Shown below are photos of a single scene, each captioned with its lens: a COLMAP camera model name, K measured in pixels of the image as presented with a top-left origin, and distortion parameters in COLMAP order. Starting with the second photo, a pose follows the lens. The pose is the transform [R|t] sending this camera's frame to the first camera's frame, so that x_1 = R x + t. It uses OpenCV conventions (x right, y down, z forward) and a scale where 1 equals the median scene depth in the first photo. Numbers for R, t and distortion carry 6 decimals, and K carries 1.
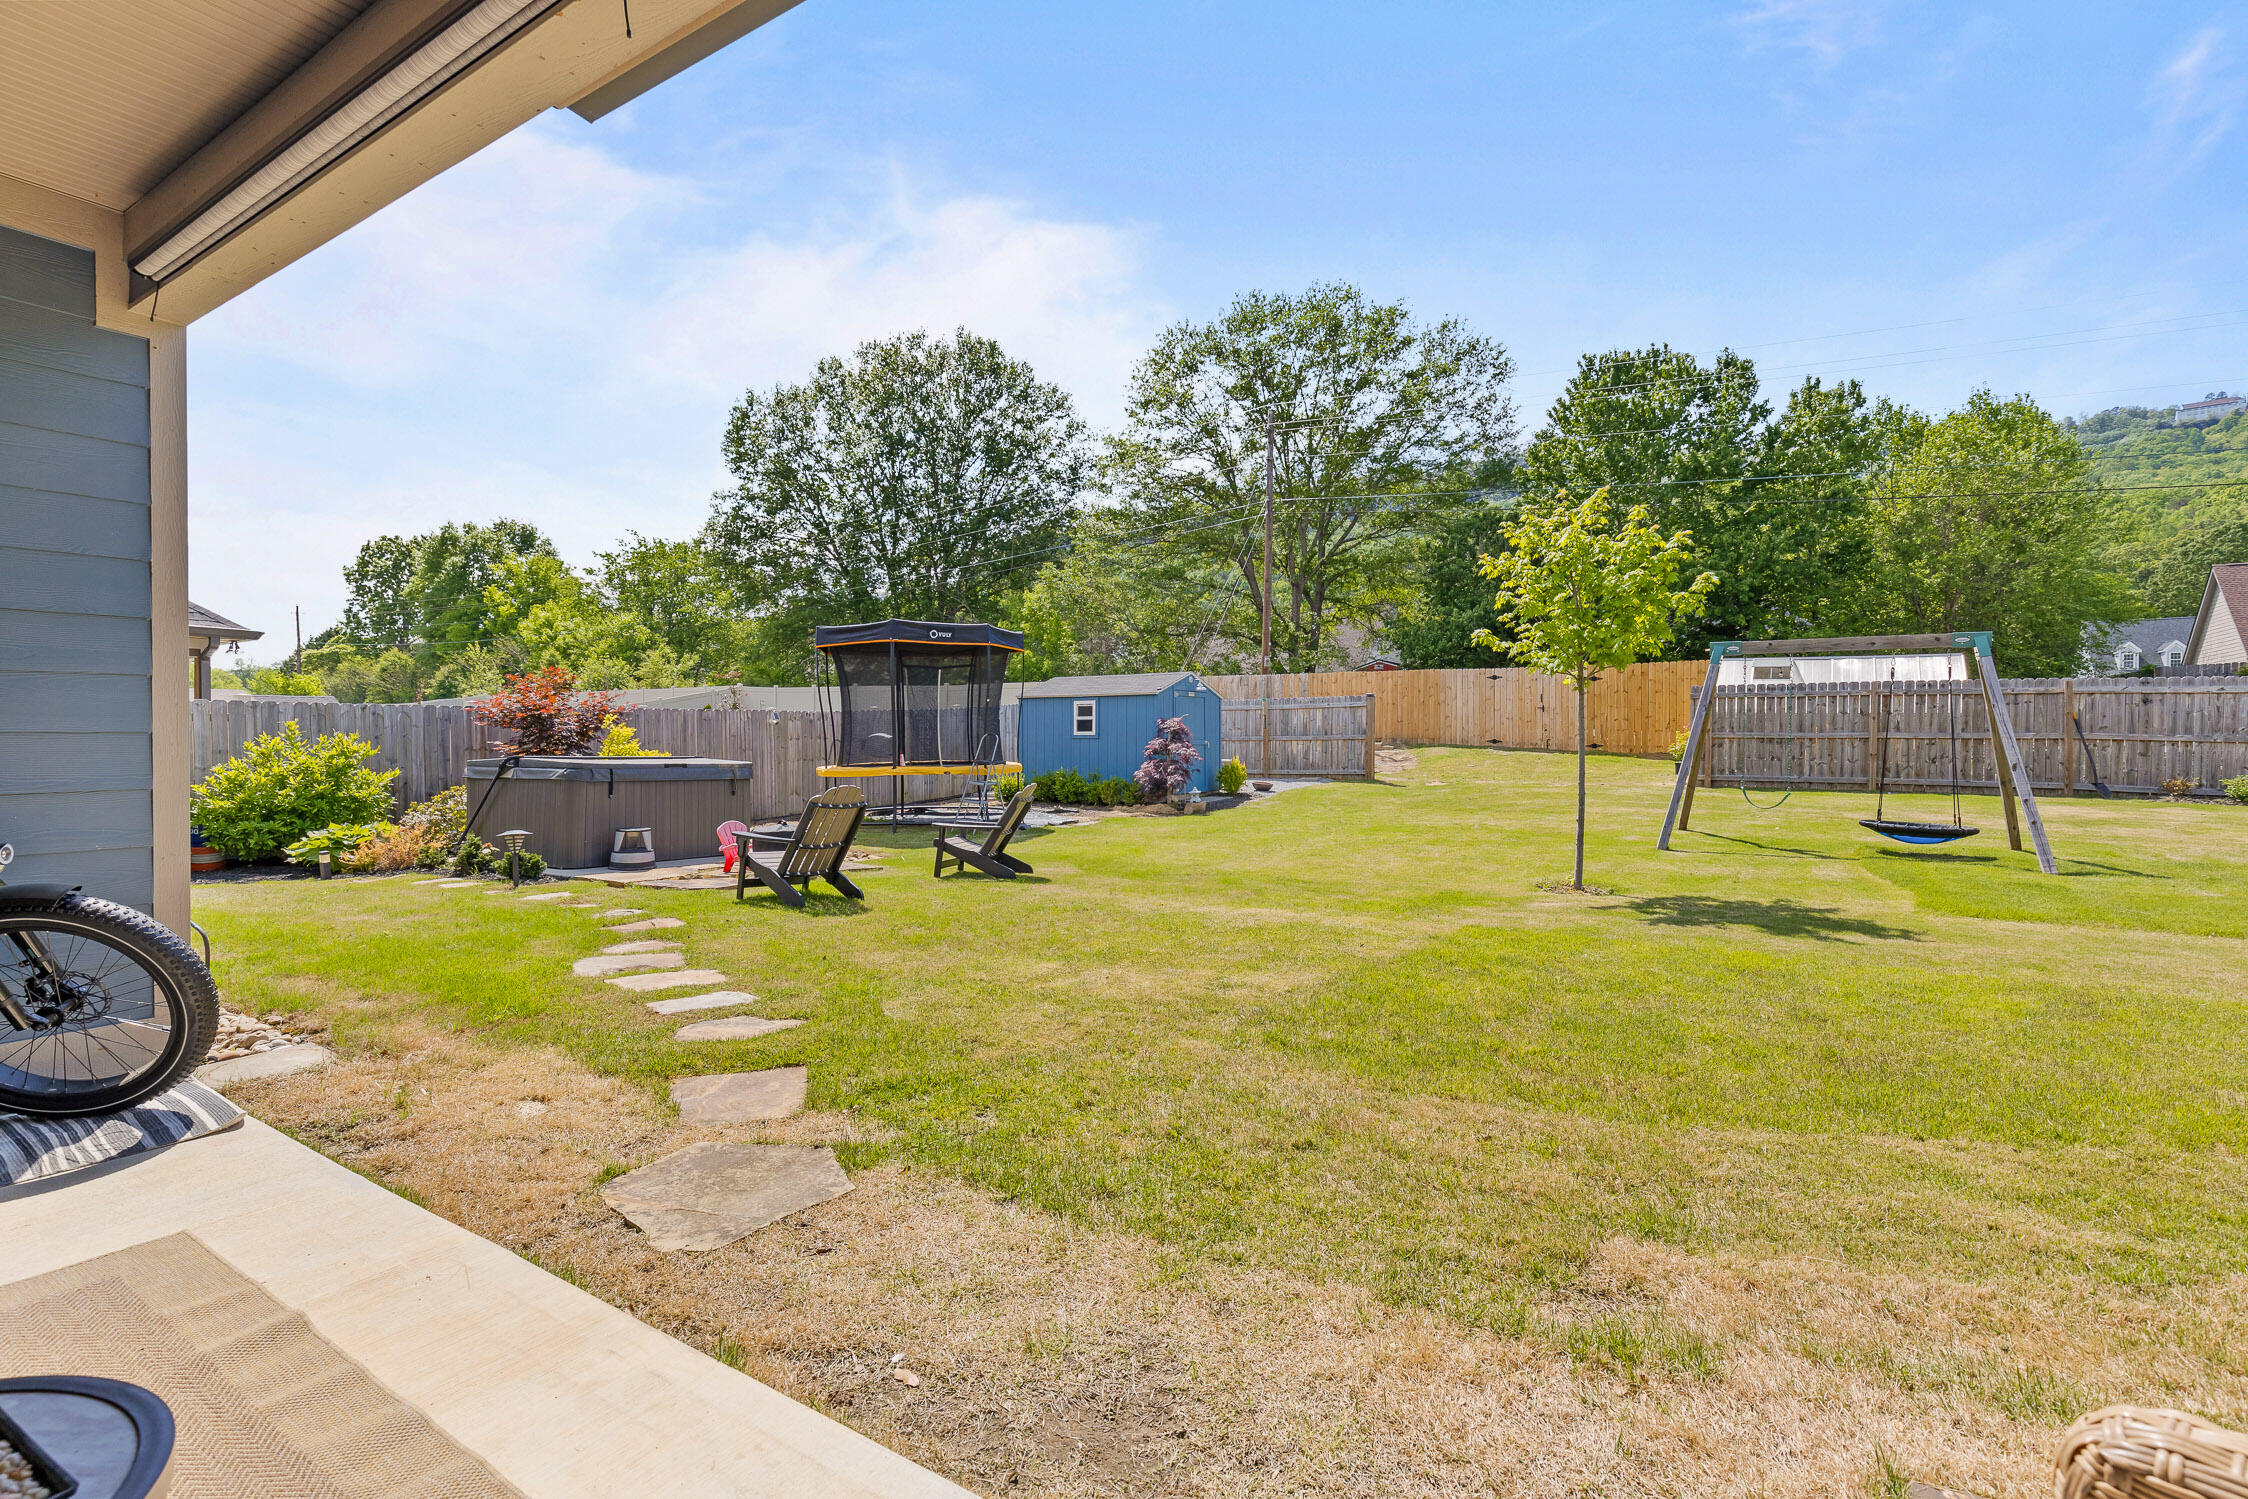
lens RADIAL K [[1019.5, 0, 1115.8], [0, 1019.5, 727.6], [0, 0, 1]] dist [0.004661, 0.000686]
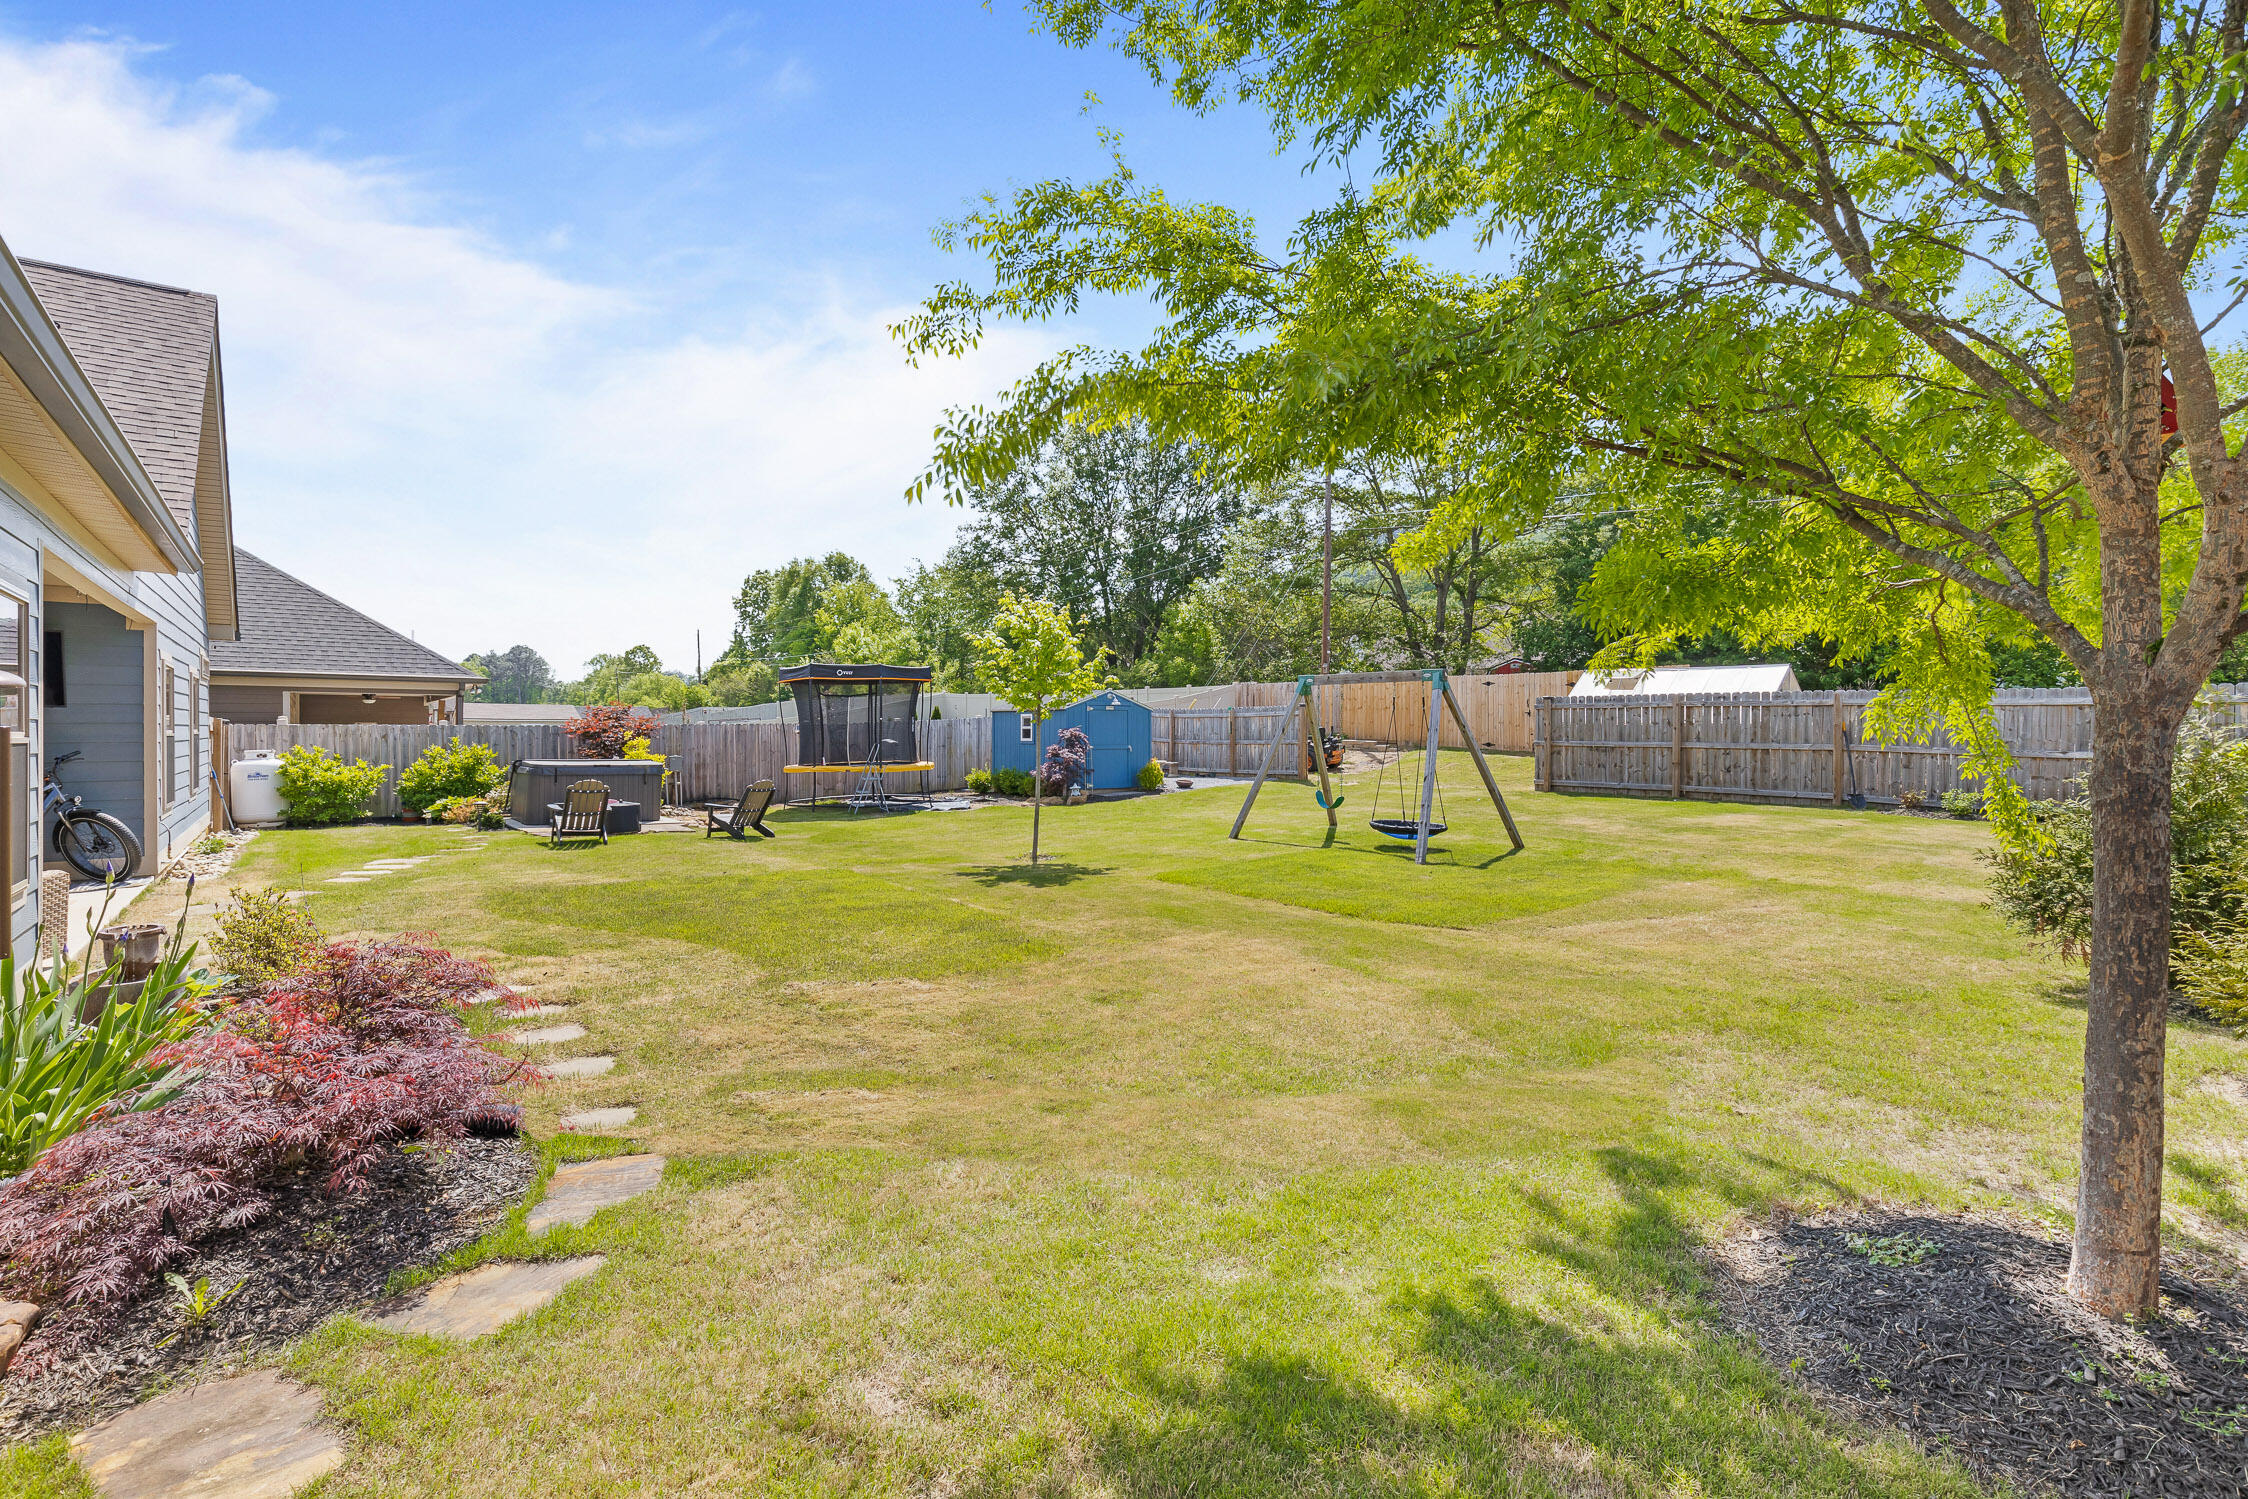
lens RADIAL K [[1019.5, 0, 1115.8], [0, 1019.5, 727.6], [0, 0, 1]] dist [0.004661, 0.000686]
pose [[0.945159, -0.001297, -0.326608, 0.512706], [0.003914, 0.999965, 0.007357, -0.019274], [0.326587, -0.008232, 0.945131, -0.171371]]
